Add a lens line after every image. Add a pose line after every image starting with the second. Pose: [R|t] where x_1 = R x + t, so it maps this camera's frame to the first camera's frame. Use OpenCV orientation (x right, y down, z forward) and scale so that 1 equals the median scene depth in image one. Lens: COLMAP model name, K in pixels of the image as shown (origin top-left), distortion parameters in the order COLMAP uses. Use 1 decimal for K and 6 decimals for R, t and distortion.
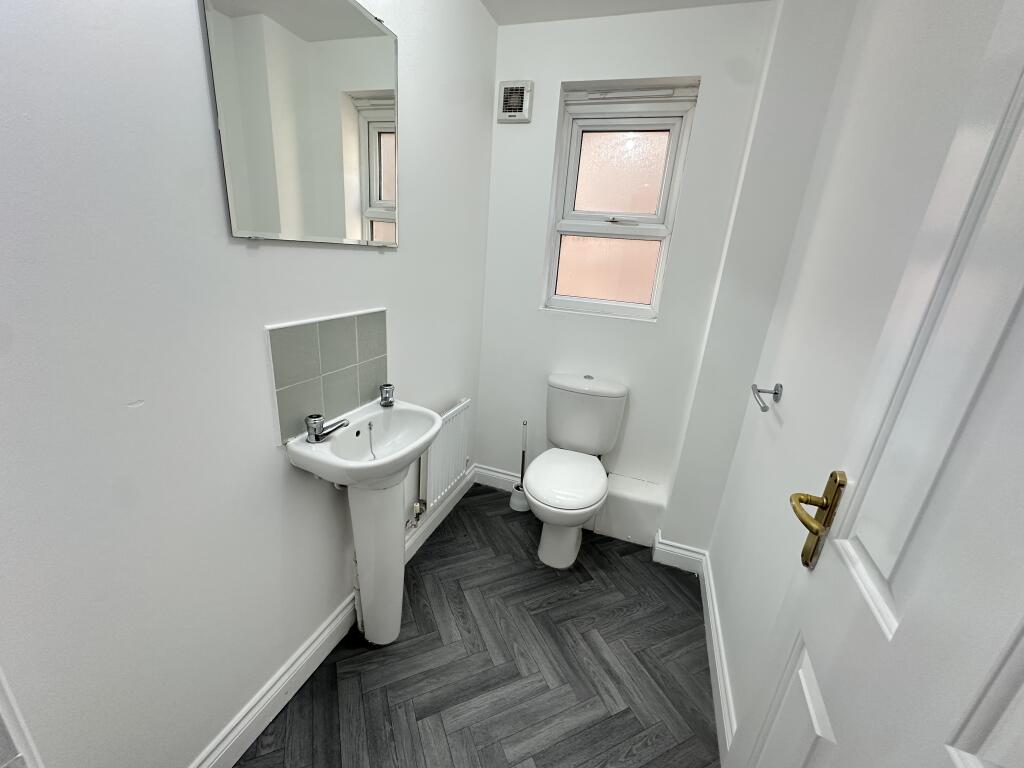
lens RADIAL K [[406.3, 0, 513.0], [0, 406.3, 380.6], [0, 0, 1]] dist [0.000110, -0.000078]
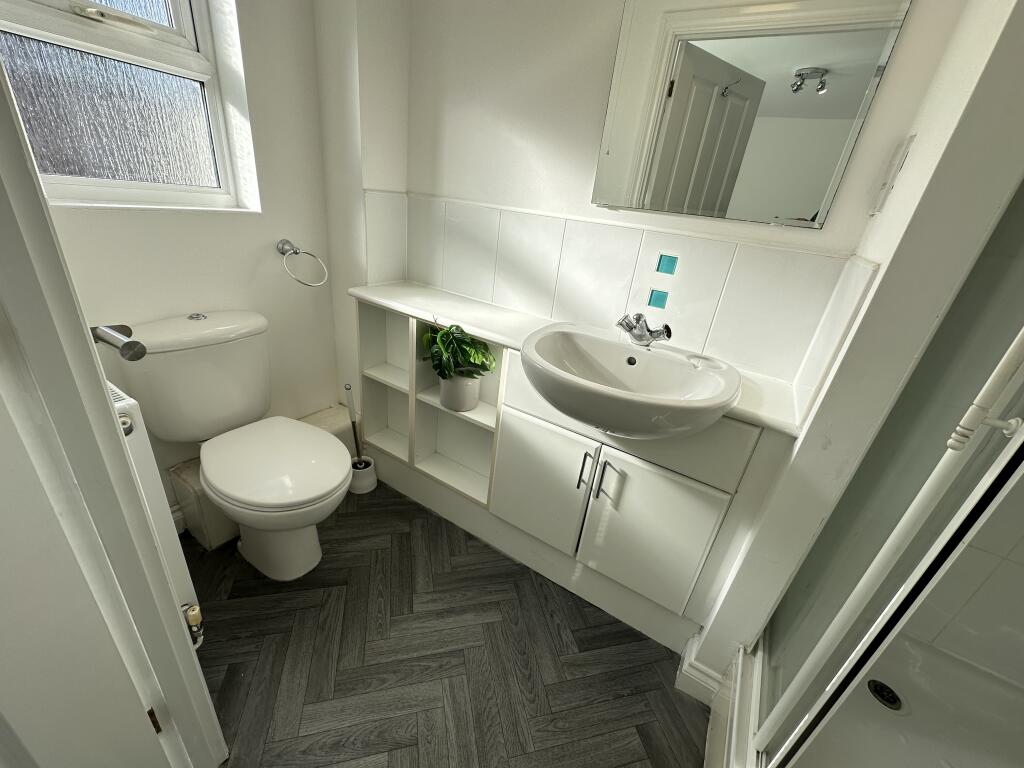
lens RADIAL K [[406.3, 0, 513.0], [0, 406.3, 380.6], [0, 0, 1]] dist [0.000110, -0.000078]
pose [[-0.176392, 0.314096, -0.932861, 0.879302], [-0.384239, 0.850559, 0.359040, -0.134614], [0.906226, 0.421773, -0.029344, 0.879897]]
